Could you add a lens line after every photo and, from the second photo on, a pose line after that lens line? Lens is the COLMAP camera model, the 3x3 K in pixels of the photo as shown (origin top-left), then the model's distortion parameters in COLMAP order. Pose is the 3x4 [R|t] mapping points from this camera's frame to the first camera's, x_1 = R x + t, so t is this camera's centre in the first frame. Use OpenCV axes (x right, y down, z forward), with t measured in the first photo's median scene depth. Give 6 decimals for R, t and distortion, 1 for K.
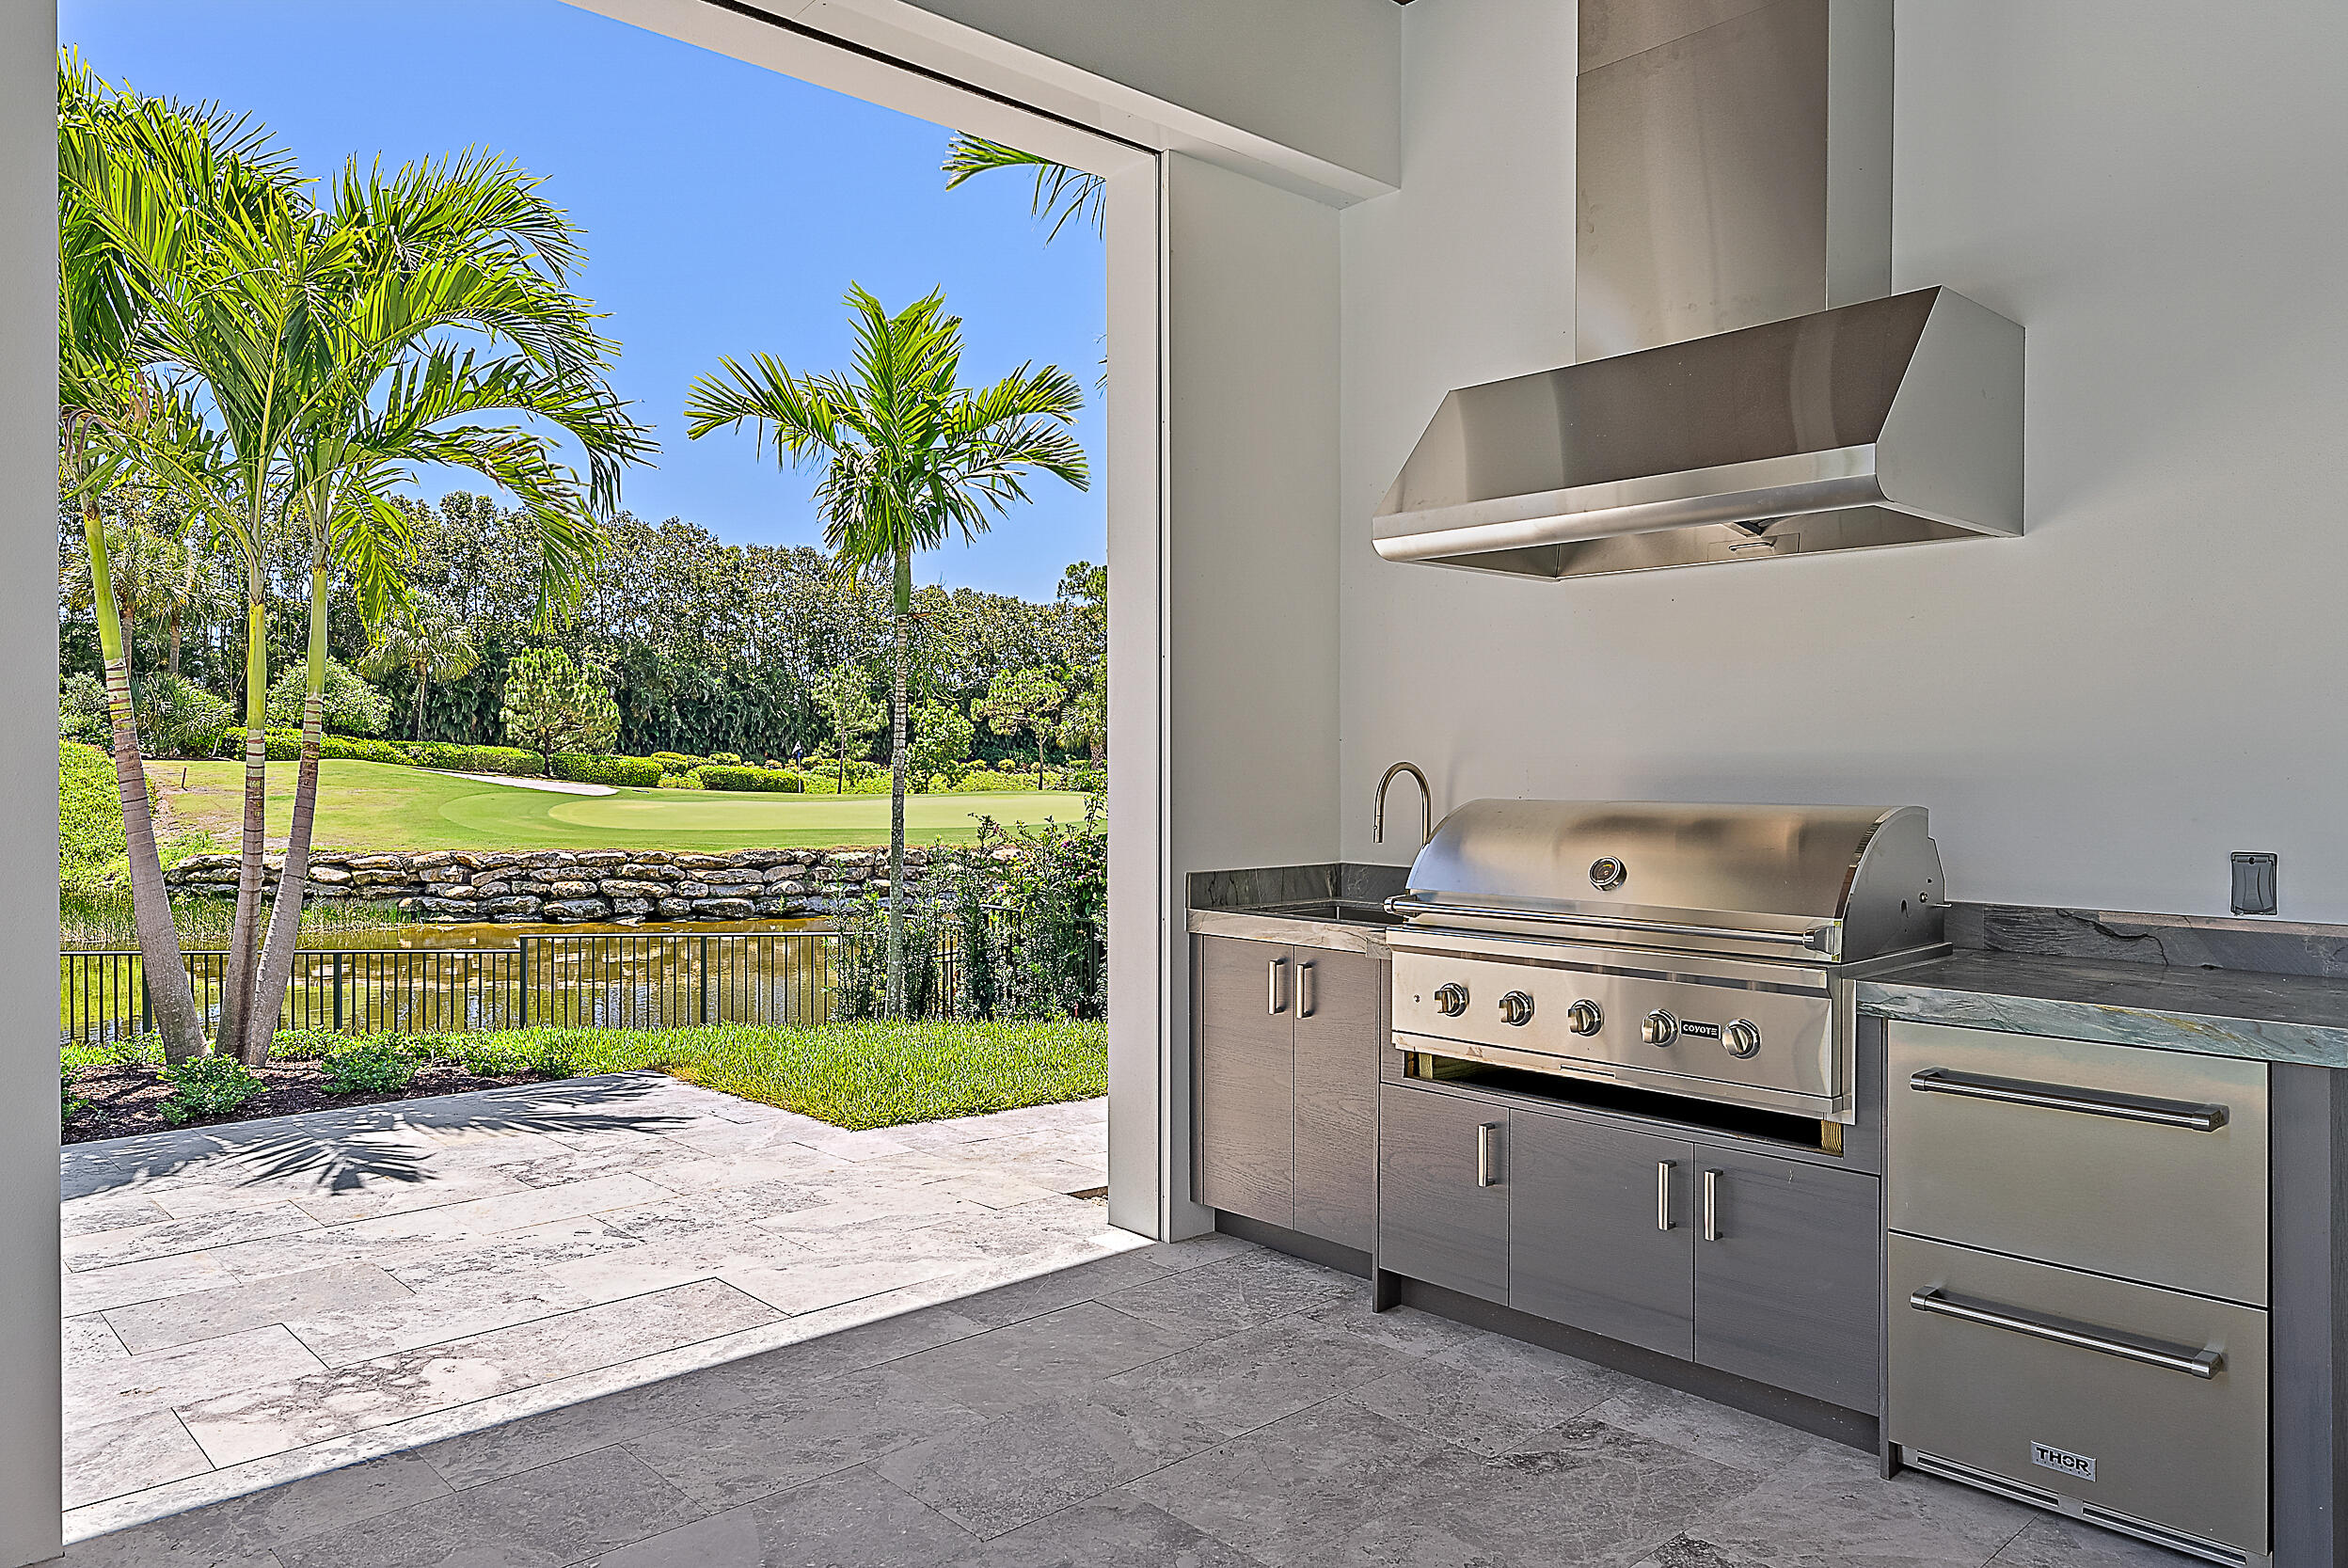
lens RADIAL K [[1583.4, 0, 1167.9], [0, 1583.4, 773.3], [0, 0, 1]] dist [0.010415, 0.008312]
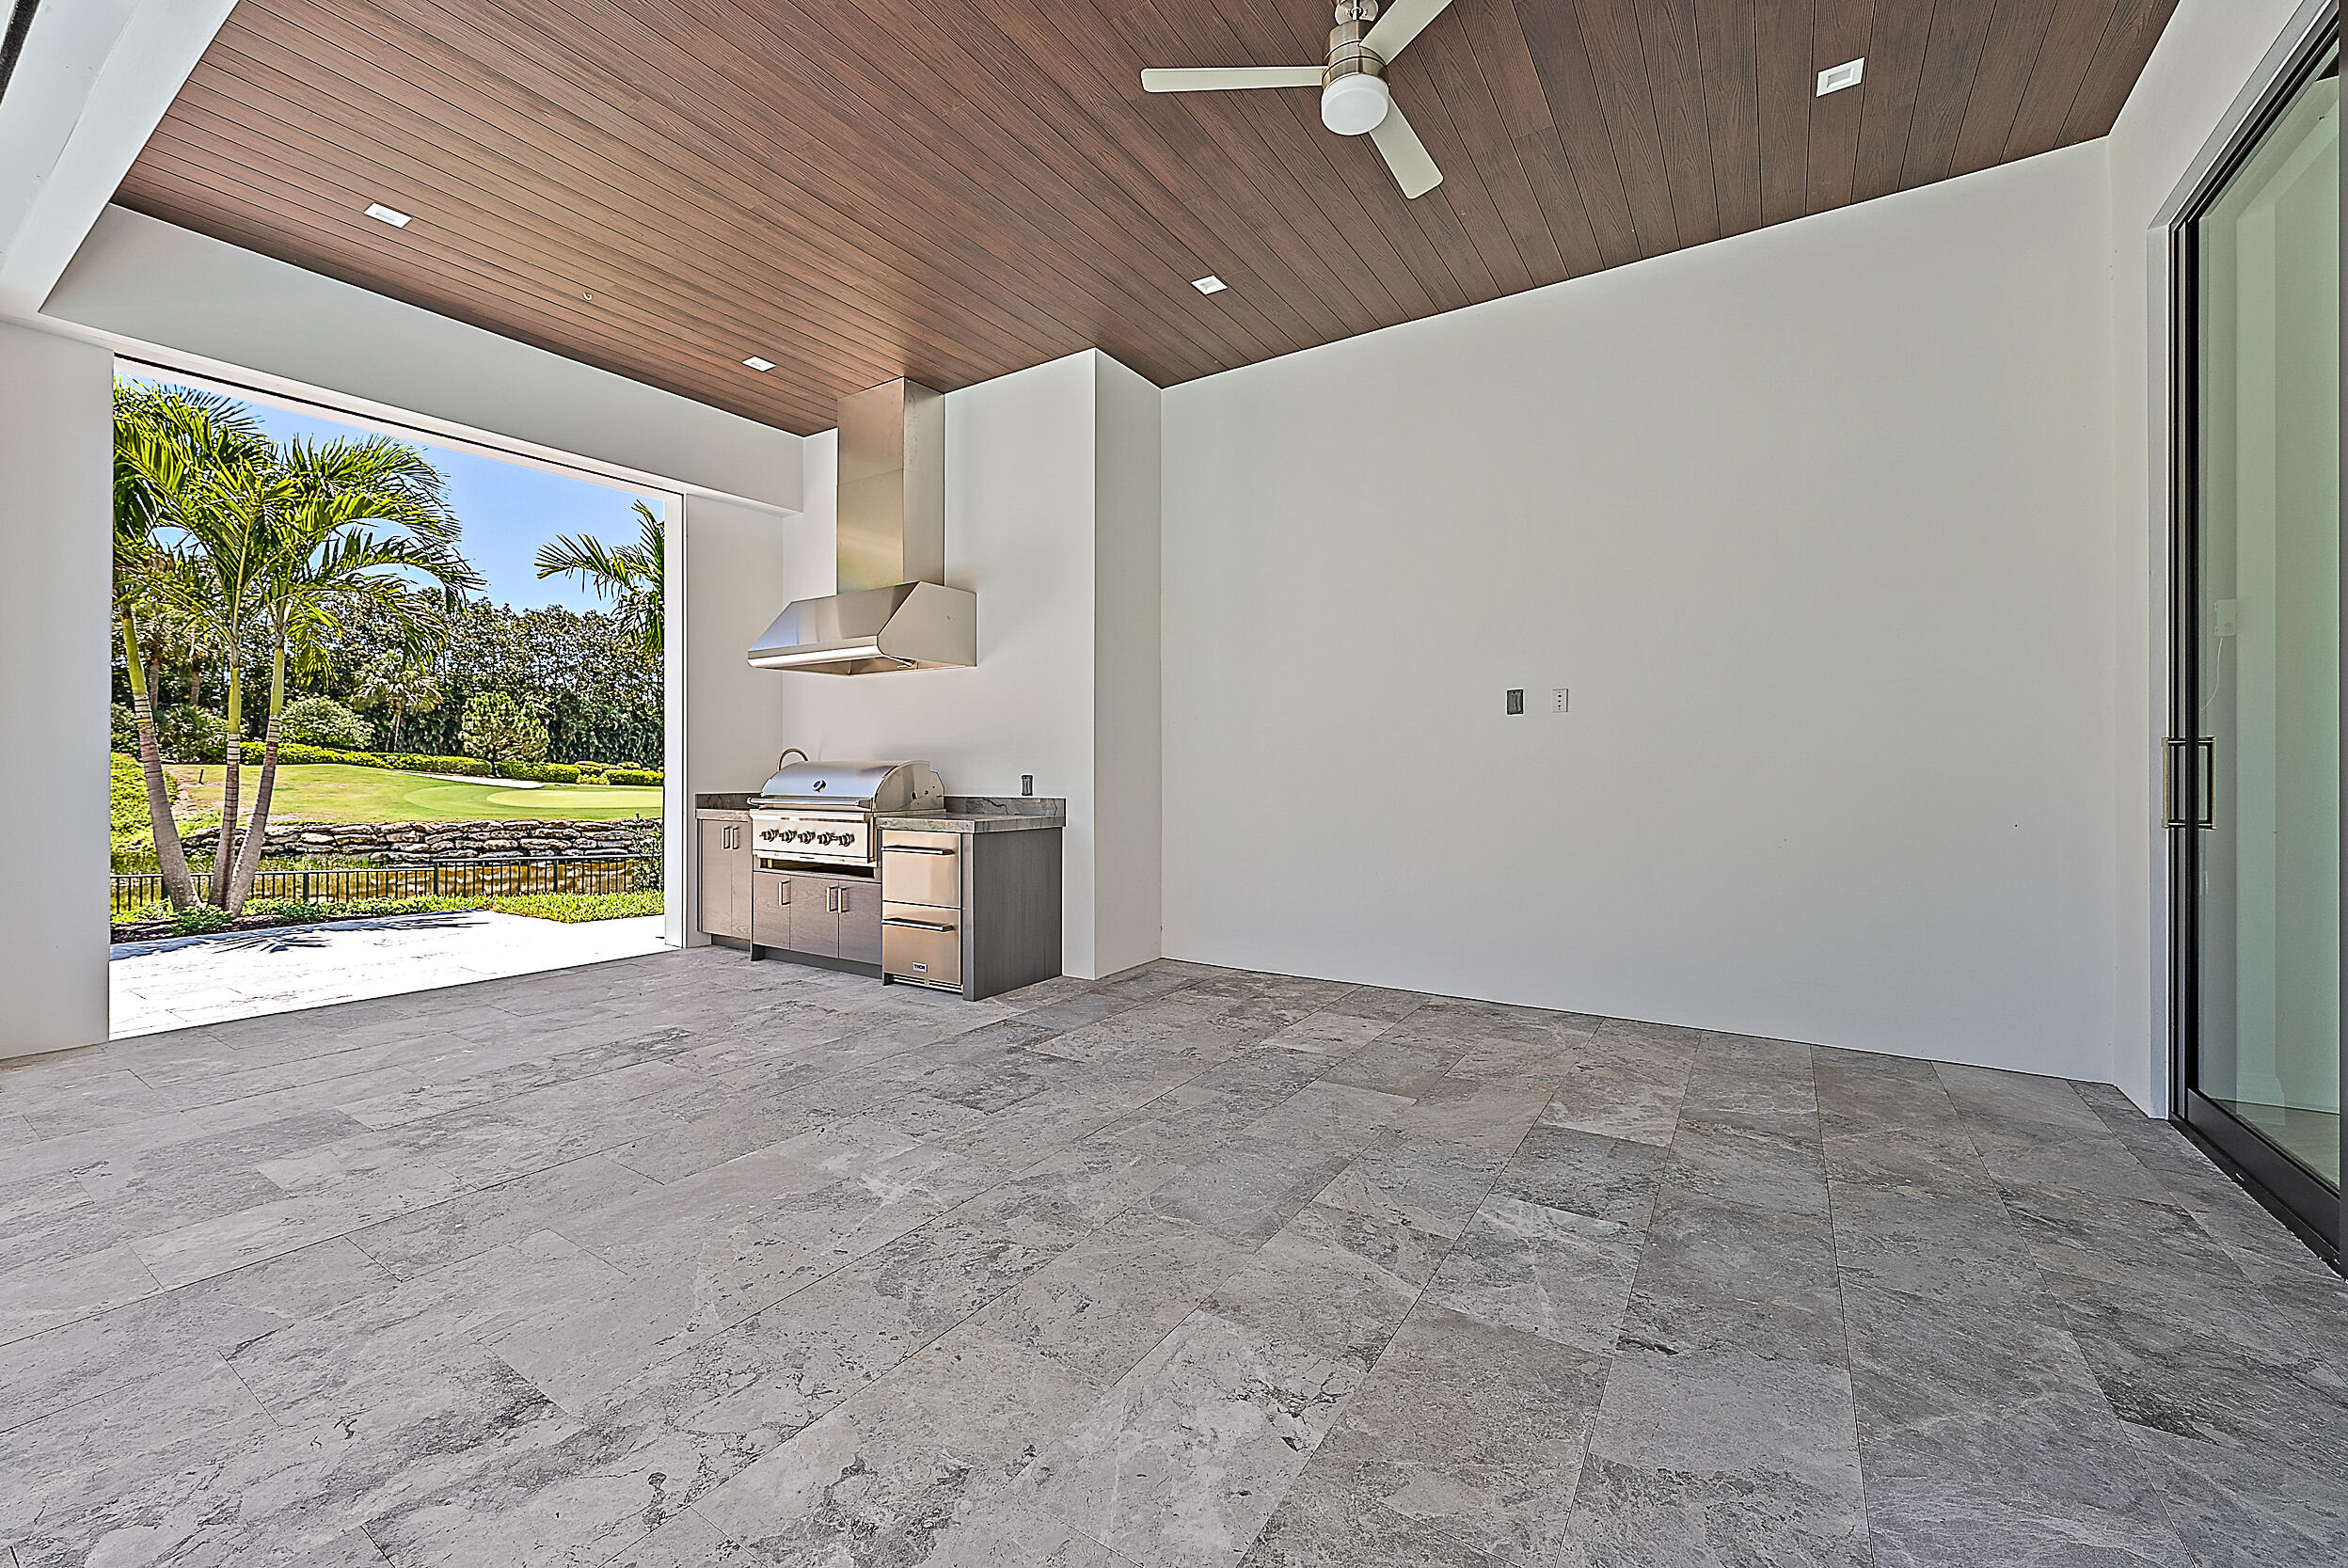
lens RADIAL K [[932.7, 0, 1170.4], [0, 932.7, 769.0], [0, 0, 1]] dist [0.009764, -0.000497]
pose [[0.970353, 0.002063, 0.241682, 0.048520], [-0.000061, 0.999966, -0.008292, 0.004946], [-0.241690, 0.008032, 0.970320, -0.072480]]
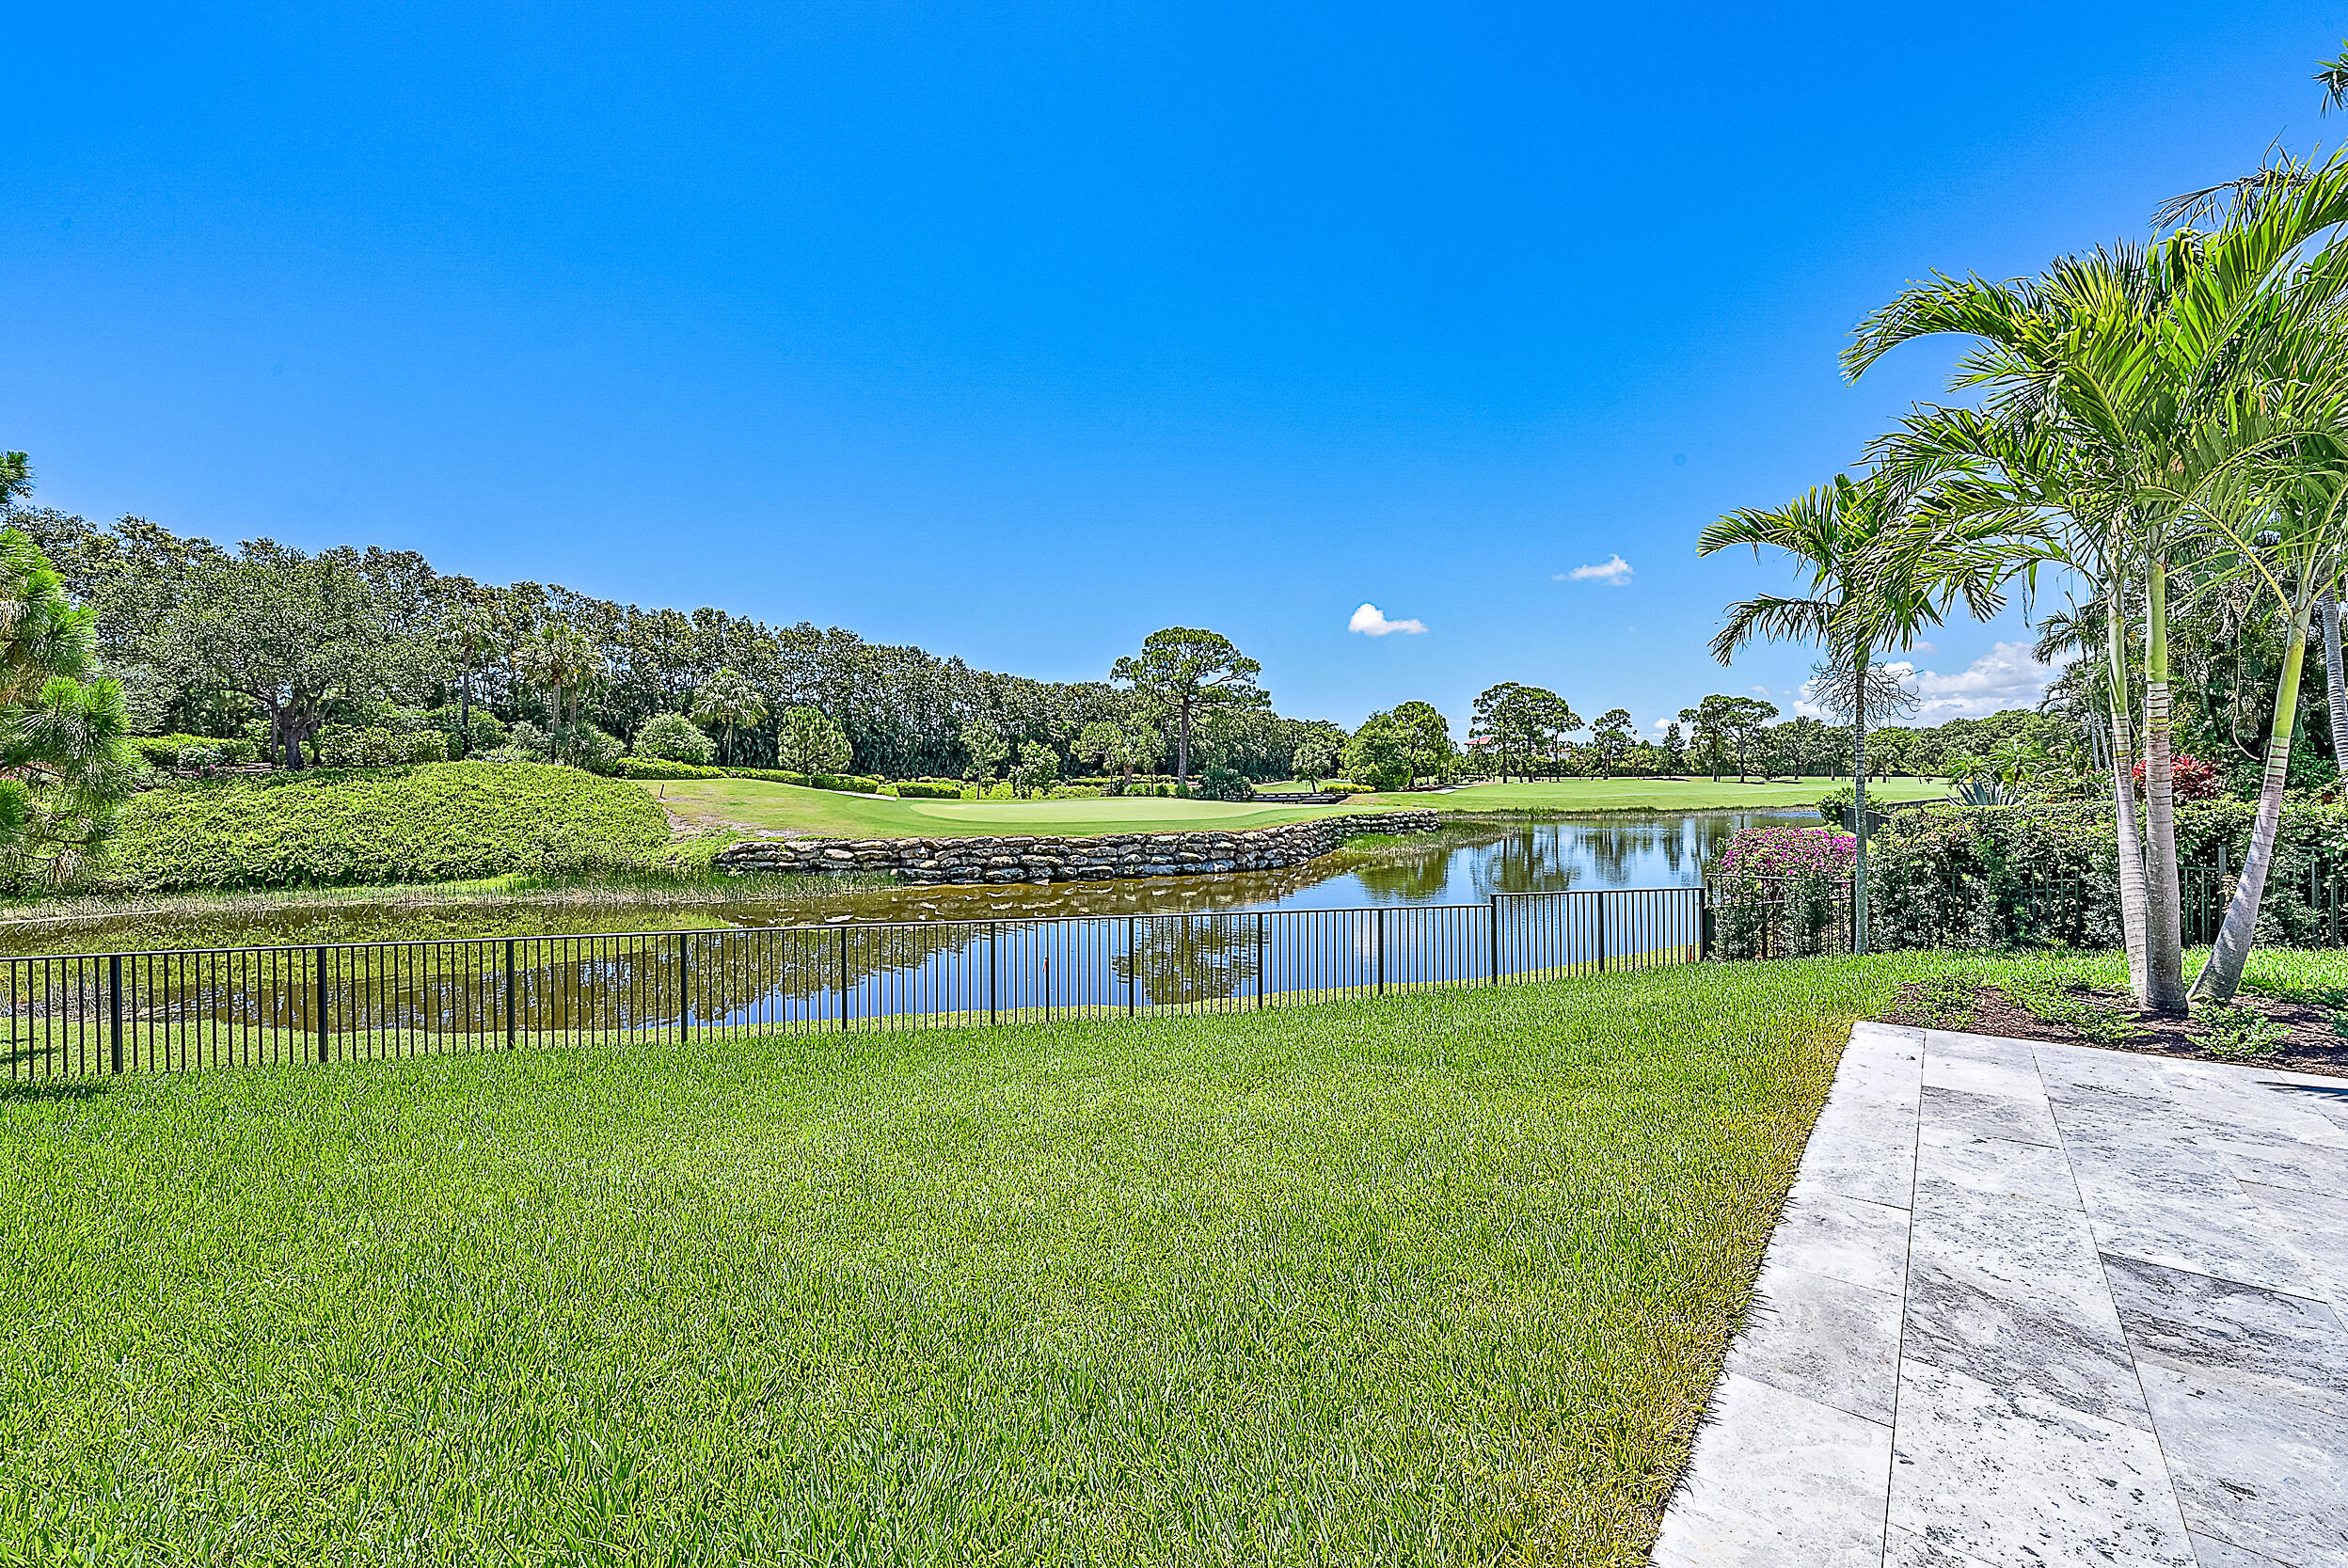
lens RADIAL K [[932.7, 0, 1177.5], [0, 932.7, 790.7], [0, 0, 1]] dist [0.009764, -0.000497]
pose [[0.991851, -0.005378, 0.127287, -0.320373], [0.004782, 0.999976, 0.004994, 0.001162], [-0.127311, -0.004345, 0.991853, 0.088150]]
